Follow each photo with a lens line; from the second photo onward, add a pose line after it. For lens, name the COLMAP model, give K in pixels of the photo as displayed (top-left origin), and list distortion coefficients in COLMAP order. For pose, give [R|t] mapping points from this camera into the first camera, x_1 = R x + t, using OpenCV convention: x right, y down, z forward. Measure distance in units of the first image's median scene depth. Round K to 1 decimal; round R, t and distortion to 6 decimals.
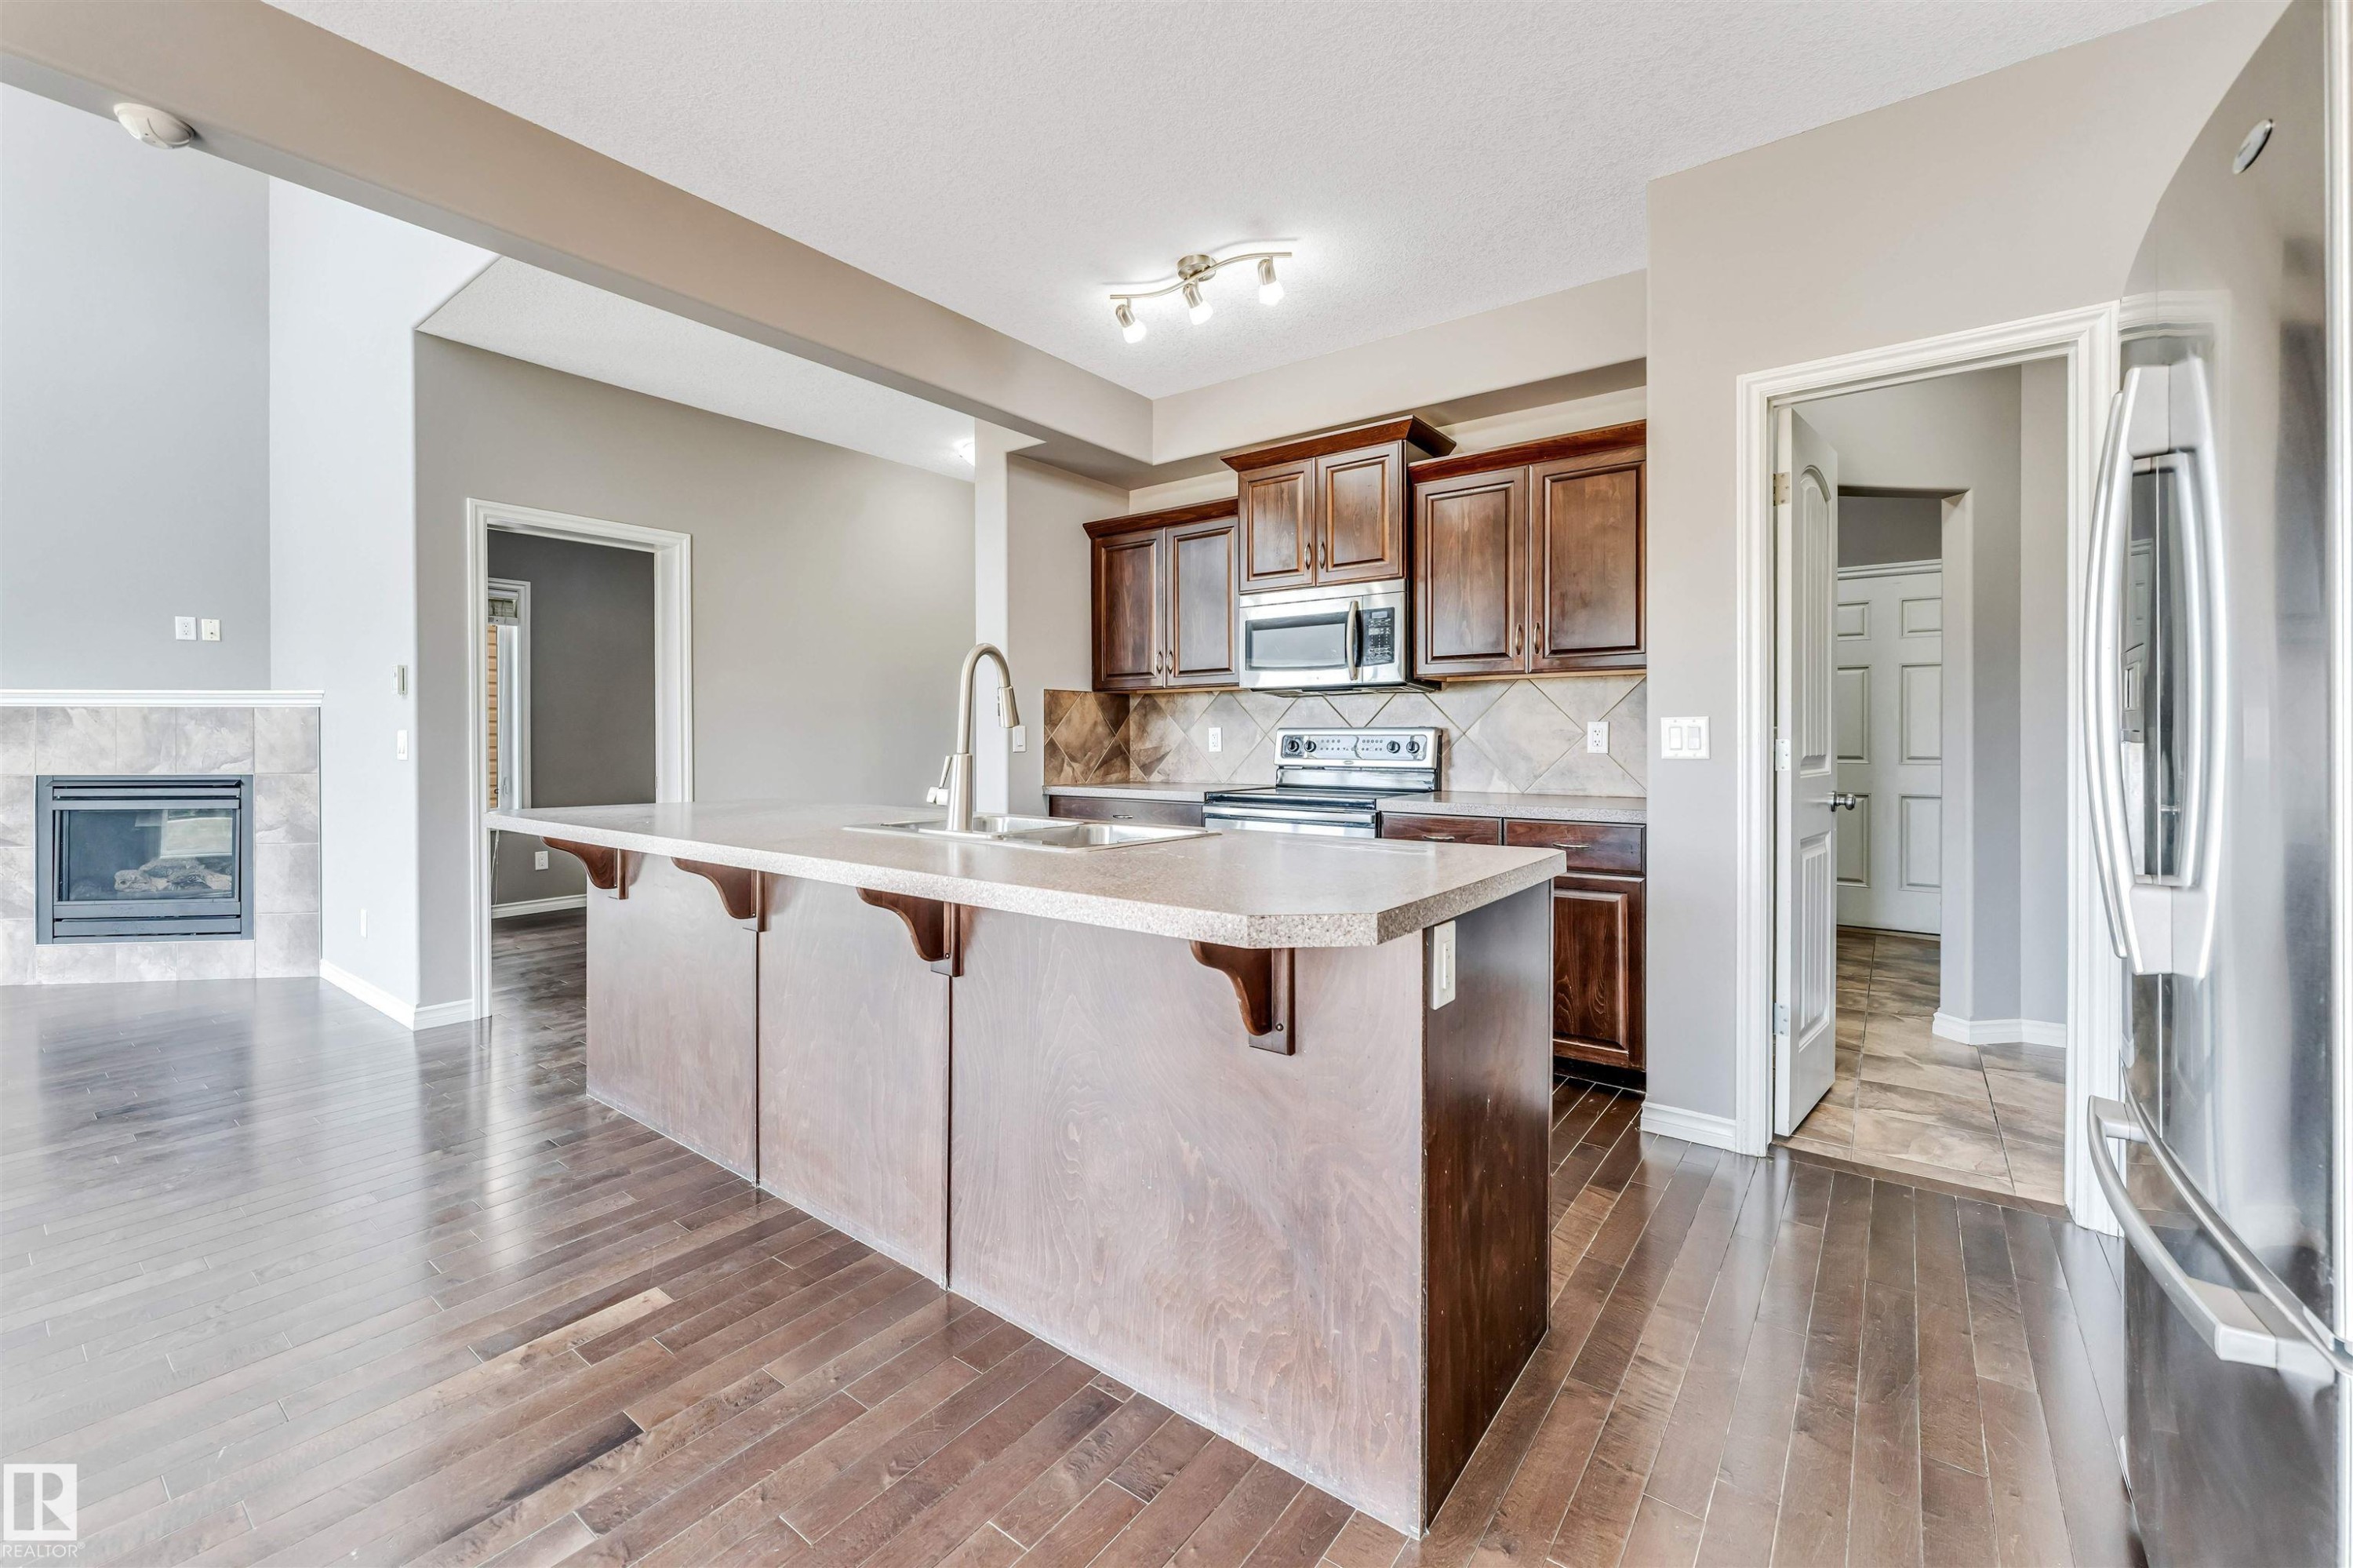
lens RADIAL K [[956.8, 0, 1186.8], [0, 956.8, 744.3], [0, 0, 1]] dist [-0.003411, -0.000674]
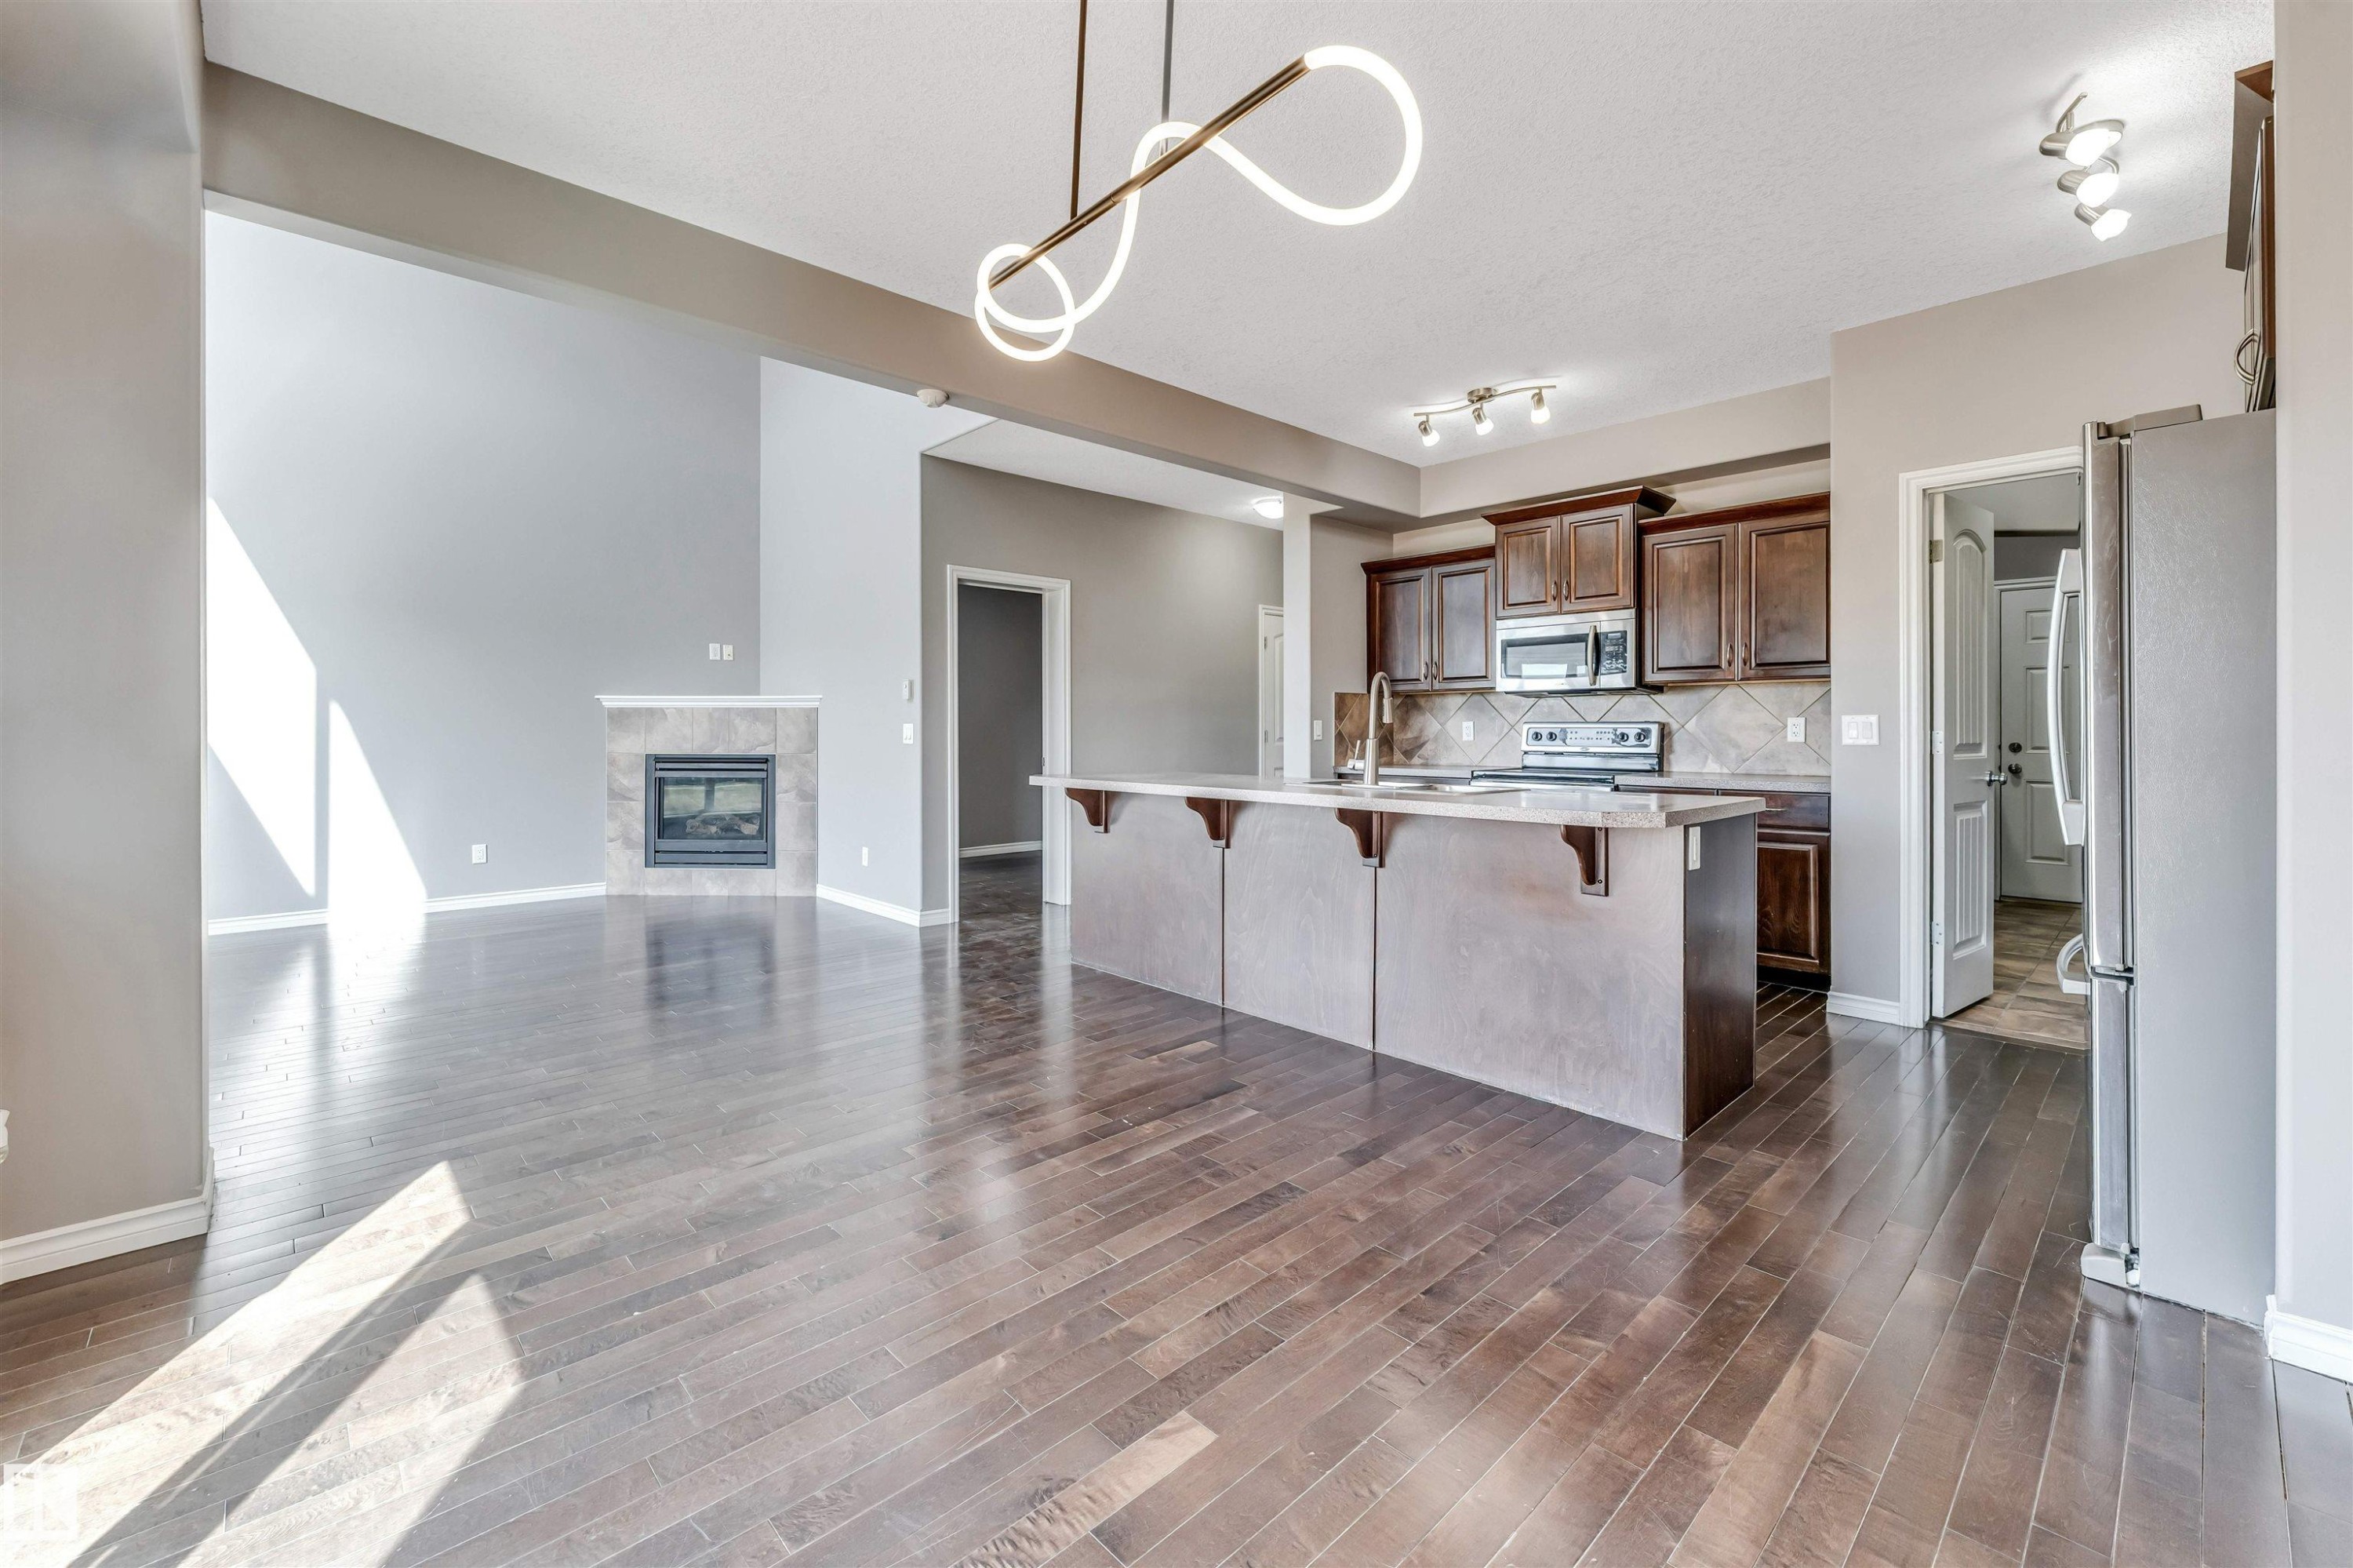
lens RADIAL K [[956.8, 0, 1183.7], [0, 956.8, 731.6], [0, 0, 1]] dist [-0.003411, -0.000674]
pose [[0.984344, 0.001858, -0.176249, -0.164959], [-0.002684, 0.999987, -0.004449, 0.003444], [0.176238, 0.004852, 0.984336, -0.438006]]
